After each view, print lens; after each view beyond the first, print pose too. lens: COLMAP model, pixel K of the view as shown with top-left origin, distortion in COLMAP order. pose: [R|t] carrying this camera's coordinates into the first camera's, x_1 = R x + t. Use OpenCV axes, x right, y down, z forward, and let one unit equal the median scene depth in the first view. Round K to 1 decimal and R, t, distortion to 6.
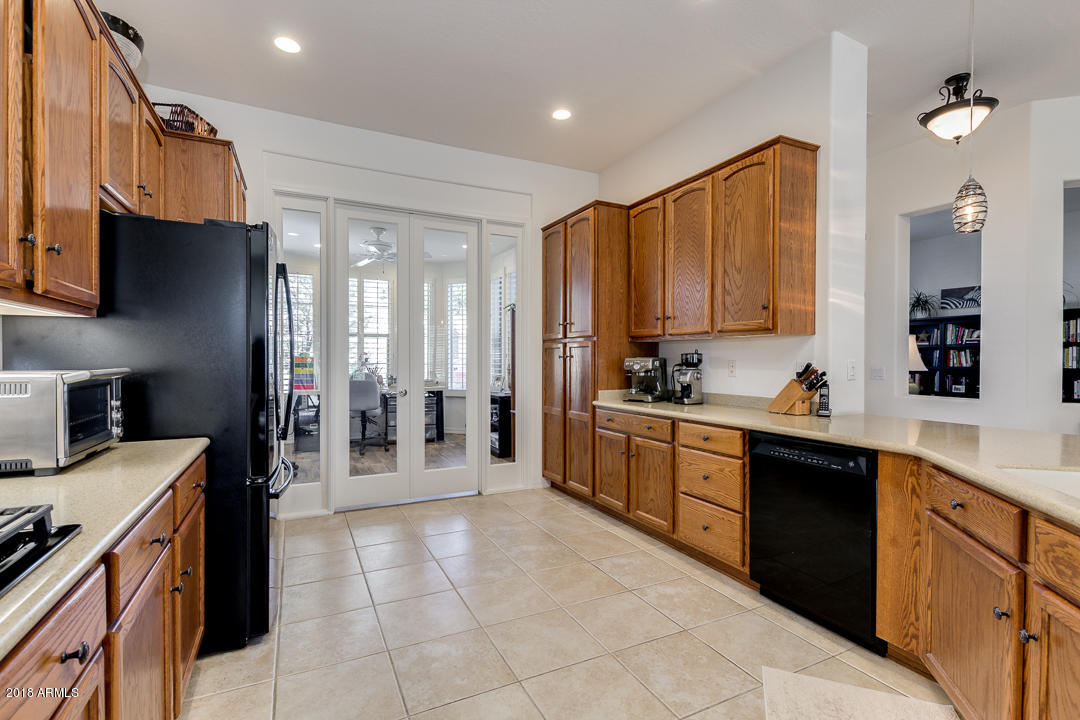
lens RADIAL K [[499.6, 0, 540.0], [0, 499.6, 360.0], [0, 0, 1]] dist [0.002872, 0.000419]
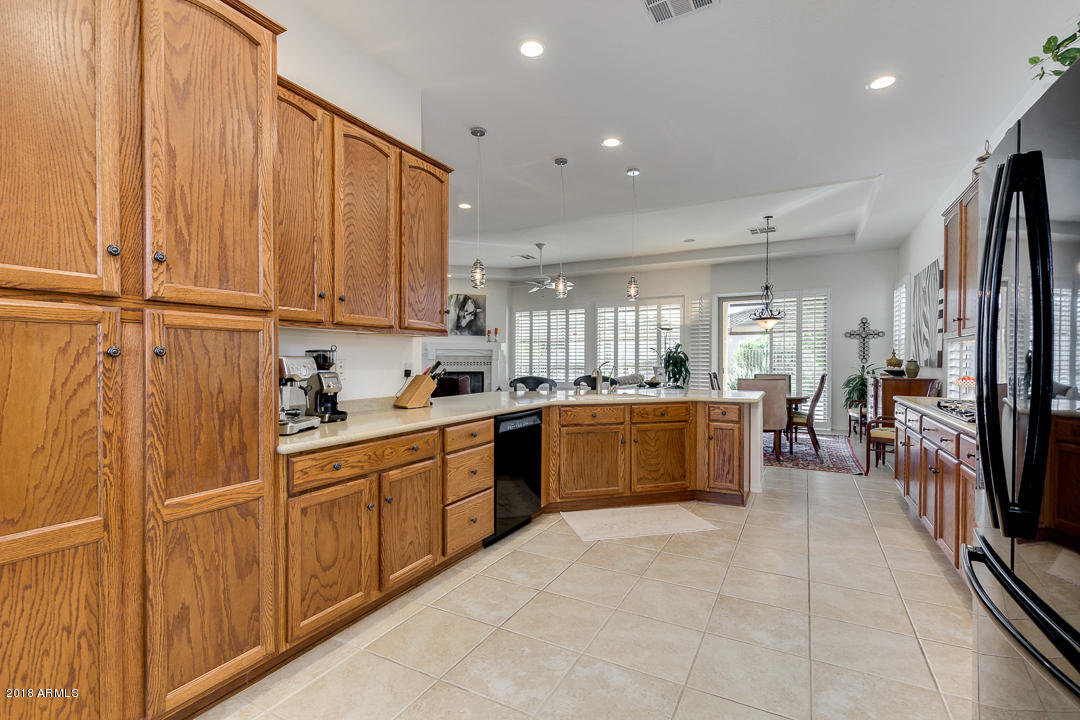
lens RADIAL K [[485.6, 0, 540.0], [0, 485.6, 360.0], [0, 0, 1]] dist [0.001364, 0.000261]
pose [[-0.576943, -0.006300, 0.816760, -0.532513], [-0.001744, 0.999977, 0.006481, -0.004699], [-0.816783, 0.002315, -0.576941, 1.369413]]
